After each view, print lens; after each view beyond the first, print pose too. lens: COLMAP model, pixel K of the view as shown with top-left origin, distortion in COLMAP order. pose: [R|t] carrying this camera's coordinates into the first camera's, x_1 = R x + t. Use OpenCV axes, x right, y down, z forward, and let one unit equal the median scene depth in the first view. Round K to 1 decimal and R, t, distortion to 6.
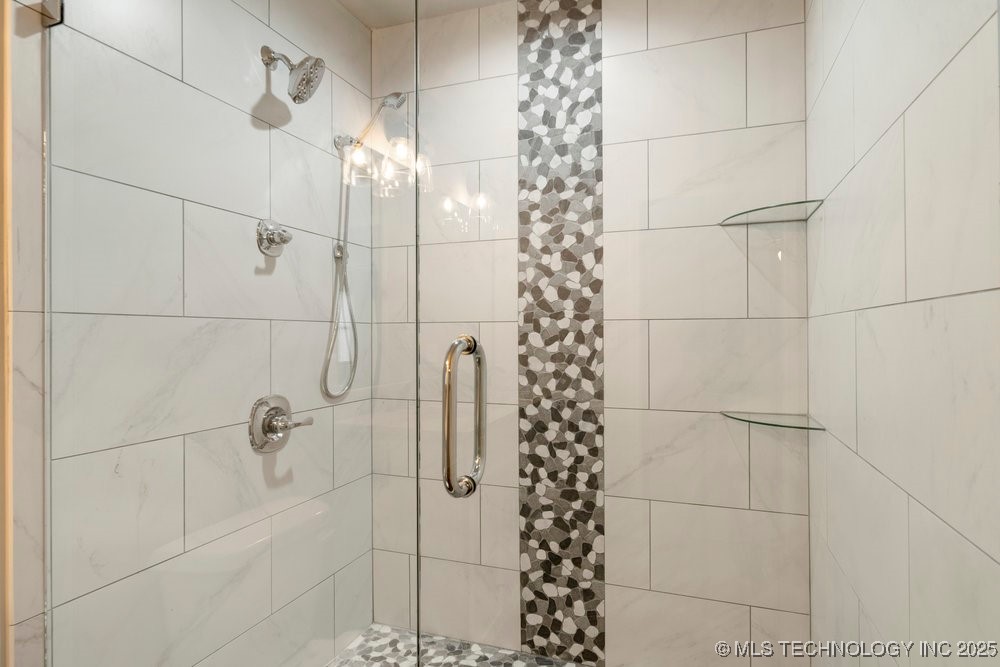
lens RADIAL K [[545.8, 0, 495.0], [0, 545.8, 333.7], [0, 0, 1]] dist [0.000287, 0.000701]
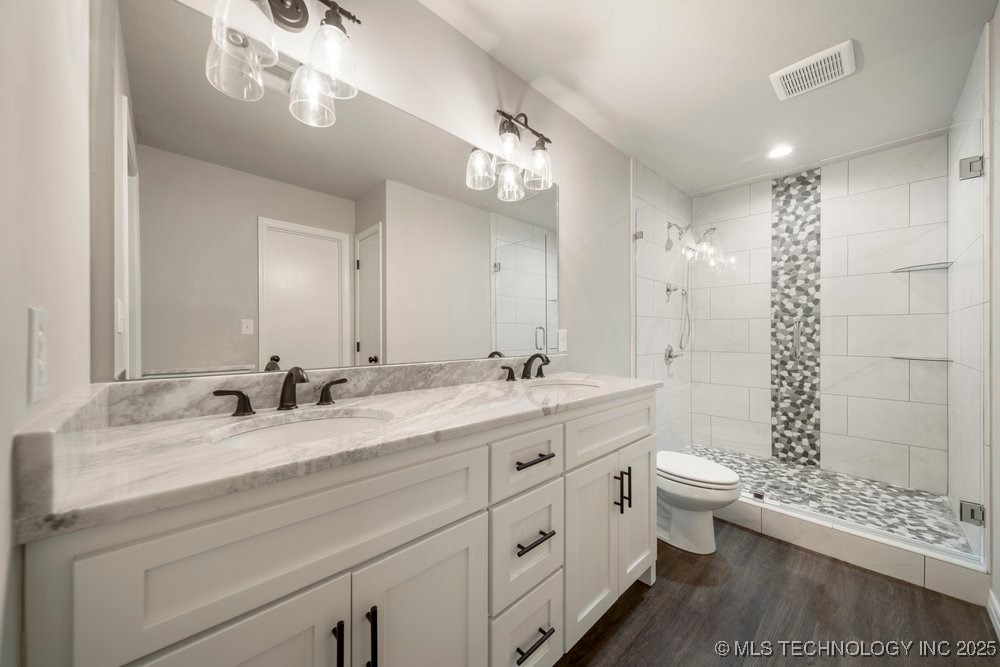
lens RADIAL K [[356.1, 0, 491.0], [0, 356.1, 334.8], [0, 0, 1]] dist [0.007654, -0.002551]
pose [[0.895000, 0.004717, -0.446041, -0.357962], [-0.000962, 0.999962, 0.008645, 0.038664], [0.446065, -0.007308, 0.894971, -0.931450]]
